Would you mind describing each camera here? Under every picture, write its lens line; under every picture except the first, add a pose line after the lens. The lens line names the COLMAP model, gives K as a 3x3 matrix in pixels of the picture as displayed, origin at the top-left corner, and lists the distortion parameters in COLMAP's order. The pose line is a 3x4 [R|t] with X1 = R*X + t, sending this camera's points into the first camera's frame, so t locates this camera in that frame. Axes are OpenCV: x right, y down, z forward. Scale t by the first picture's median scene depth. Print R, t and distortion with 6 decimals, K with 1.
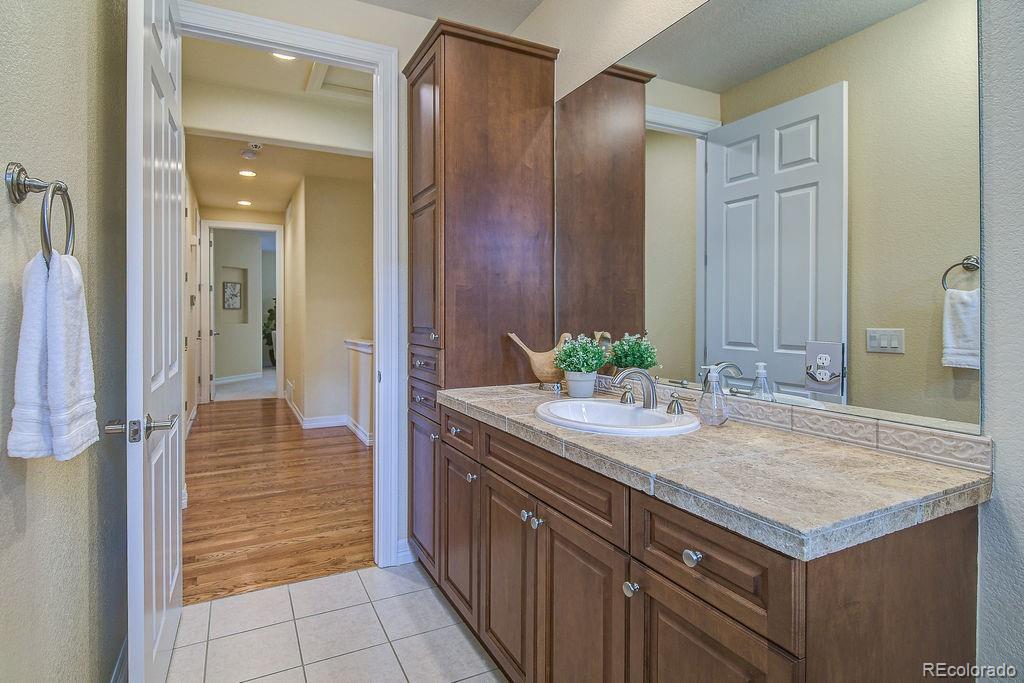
lens RADIAL K [[516.9, 0, 486.0], [0, 516.9, 316.8], [0, 0, 1]] dist [0.004236, -0.004604]
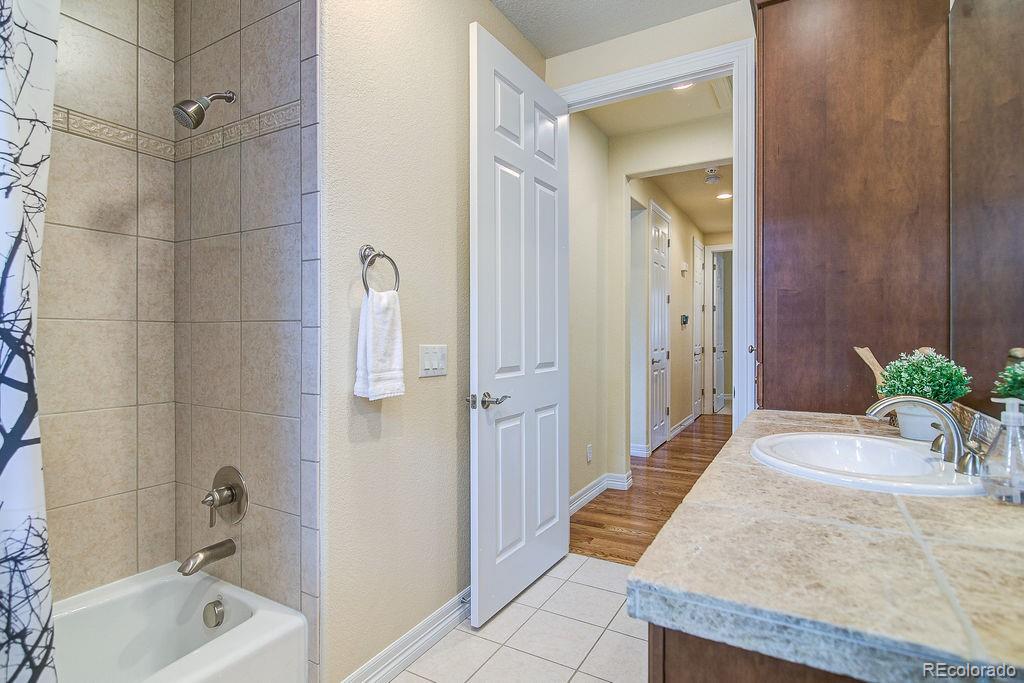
lens RADIAL K [[516.9, 0, 509.4], [0, 516.9, 337.7], [0, 0, 1]] dist [0.004236, -0.004604]
pose [[0.560510, 0.003192, -0.828142, 0.390988], [-0.002978, 0.999994, 0.001839, 0.017709], [0.828142, 0.001436, 0.560516, 0.139498]]
